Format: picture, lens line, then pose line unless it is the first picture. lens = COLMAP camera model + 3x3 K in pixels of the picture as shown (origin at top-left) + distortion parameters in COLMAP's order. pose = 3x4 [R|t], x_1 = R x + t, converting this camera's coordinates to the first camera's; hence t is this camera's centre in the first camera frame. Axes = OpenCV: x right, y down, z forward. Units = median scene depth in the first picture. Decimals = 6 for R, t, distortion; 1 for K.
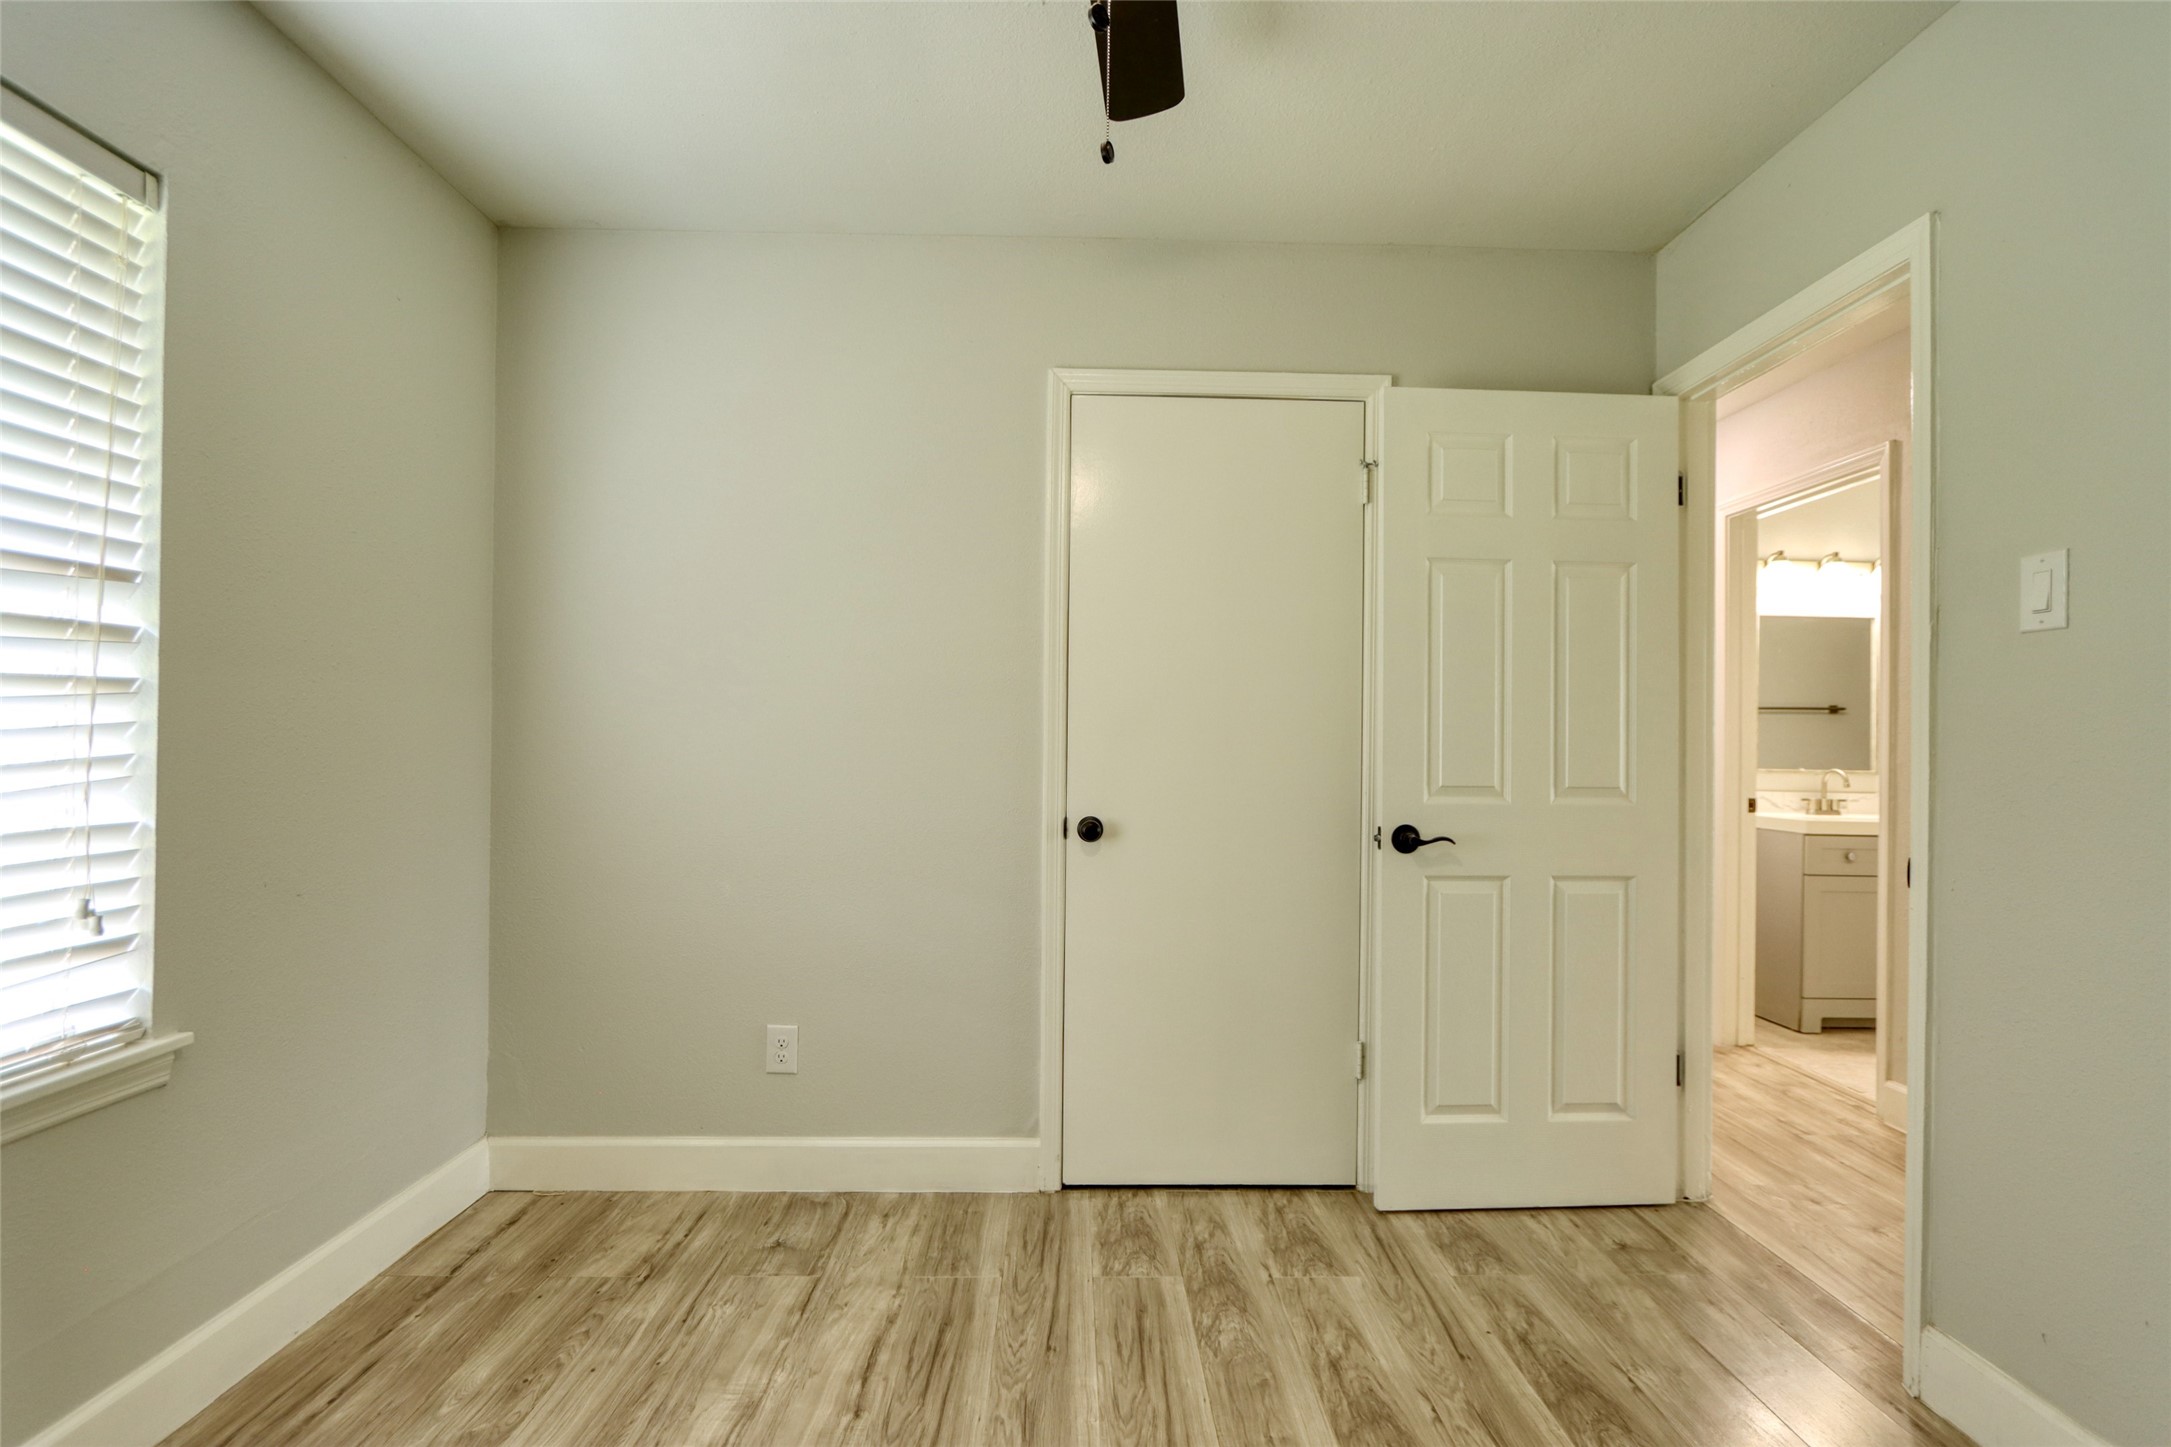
lens RADIAL K [[1013.1, 0, 1090.1], [0, 1013.1, 741.4], [0, 0, 1]] dist [-0.013943, 0.000975]
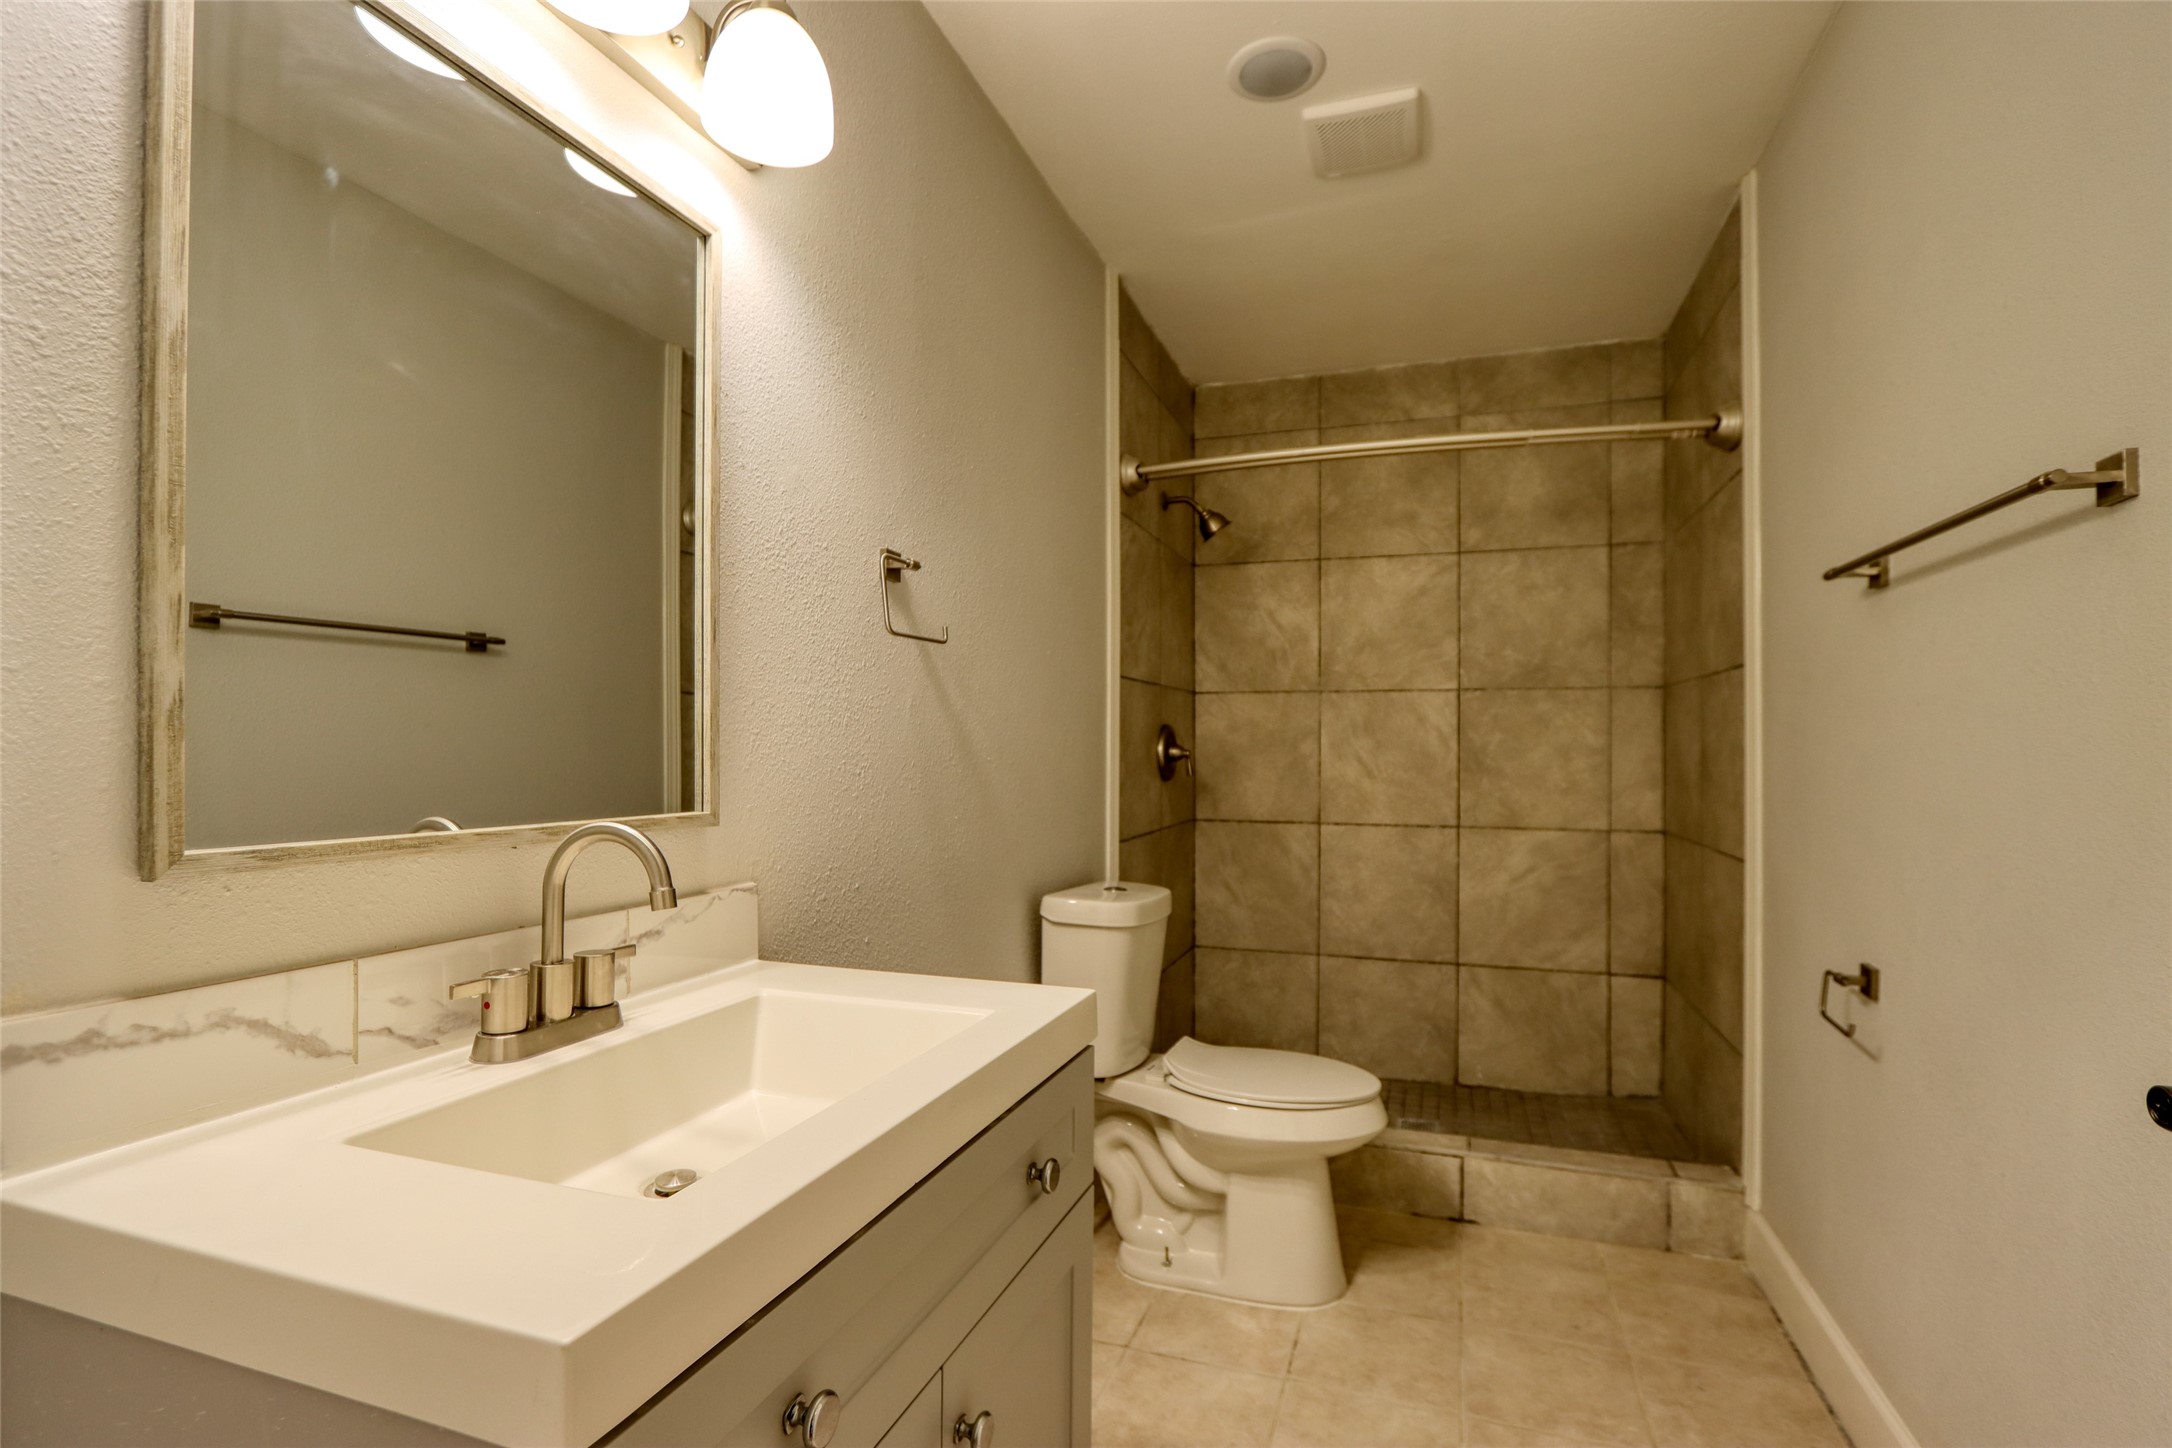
lens RADIAL K [[1012.1, 0, 1093.1], [0, 1012.1, 742.6], [0, 0, 1]] dist [-0.020046, 0.003912]
pose [[0.329491, -0.007120, 0.944132, 0.566416], [-0.001479, 0.999966, 0.008057, 0.009547], [-0.944158, -0.004051, 0.329470, 0.821462]]
